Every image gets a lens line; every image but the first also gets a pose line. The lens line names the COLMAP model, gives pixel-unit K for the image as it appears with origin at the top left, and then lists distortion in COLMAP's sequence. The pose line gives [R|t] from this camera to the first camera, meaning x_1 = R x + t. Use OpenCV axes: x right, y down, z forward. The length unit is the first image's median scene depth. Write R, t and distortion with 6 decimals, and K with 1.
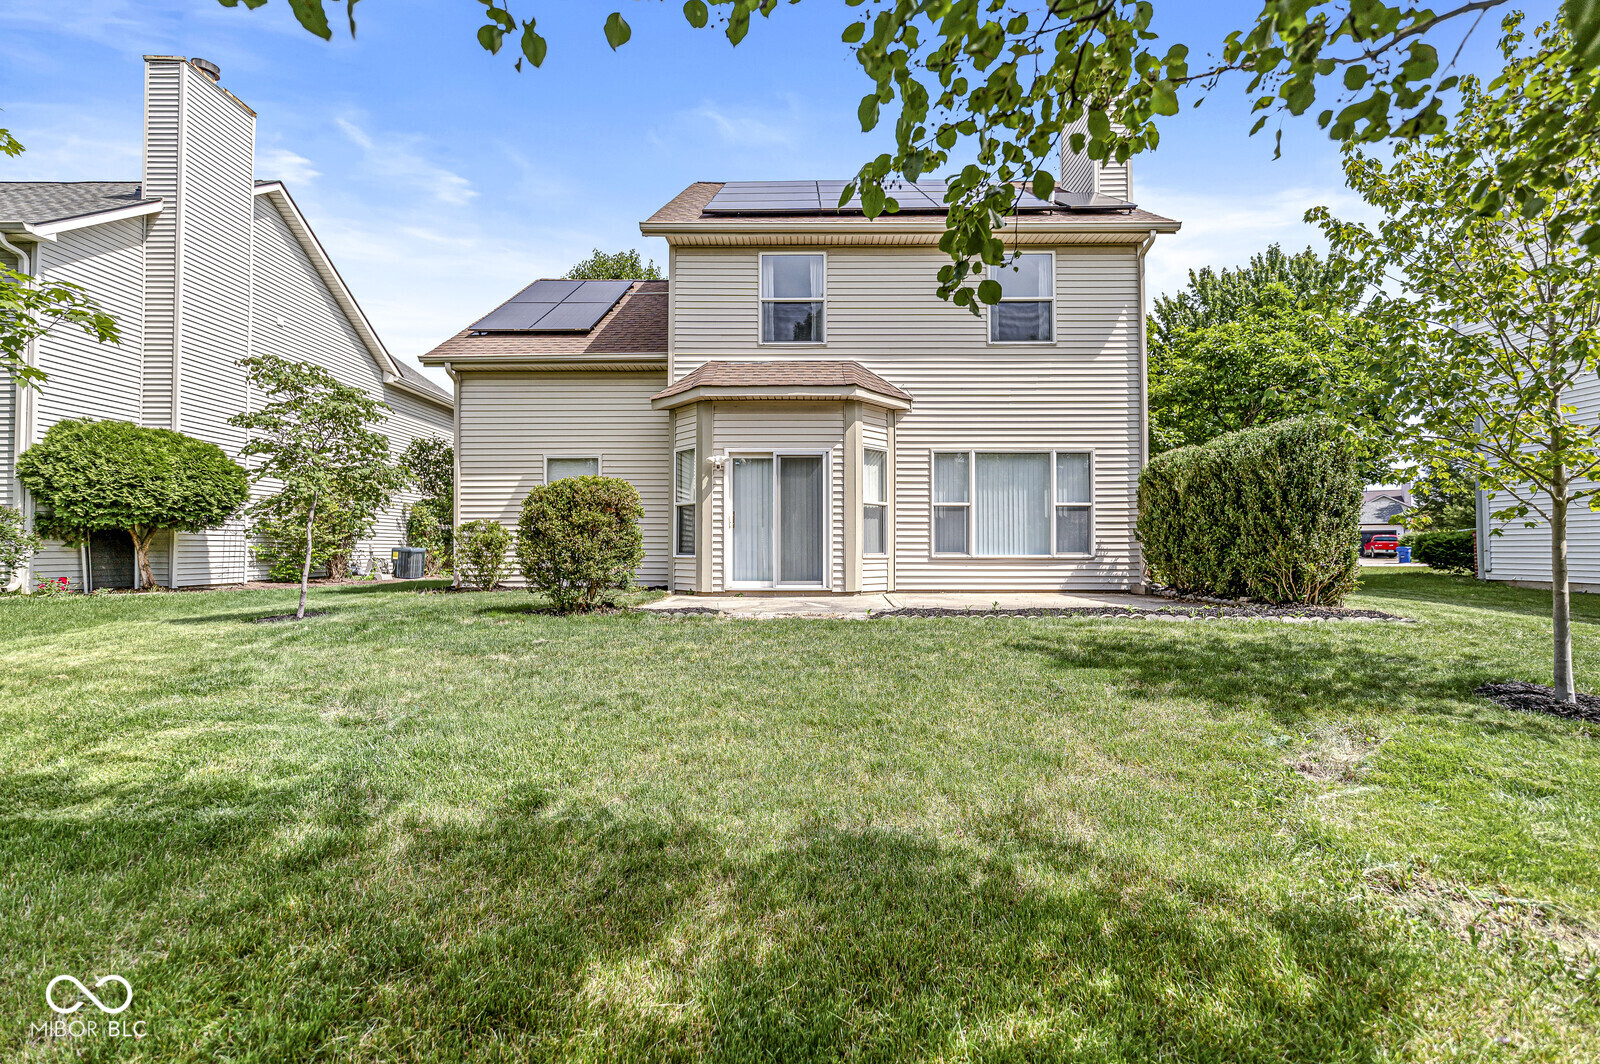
lens RADIAL K [[711.3, 0, 800.0], [0, 711.3, 532.0], [0, 0, 1]] dist [-0.002308, -0.000121]
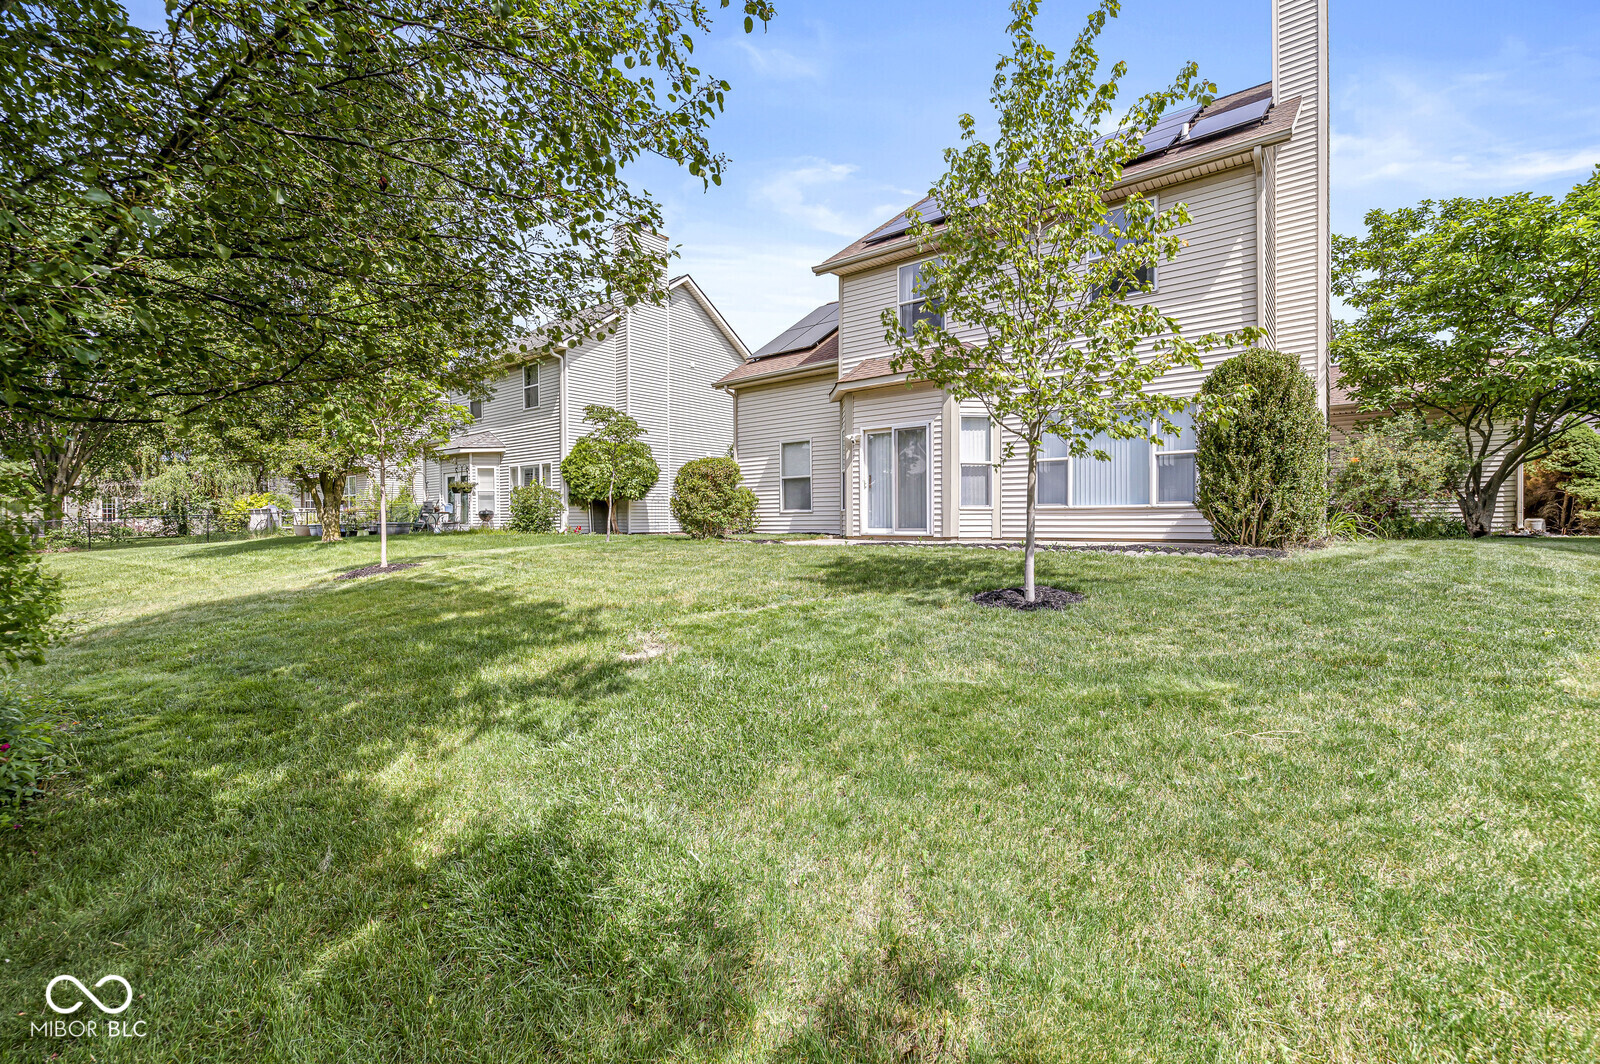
lens RADIAL K [[711.3, 0, 800.0], [0, 711.3, 532.0], [0, 0, 1]] dist [-0.002308, -0.000121]
pose [[0.774431, 0.006202, -0.632628, 0.629122], [0.020960, 0.999152, 0.035453, 0.026477], [0.632311, -0.040716, 0.773644, -0.097870]]
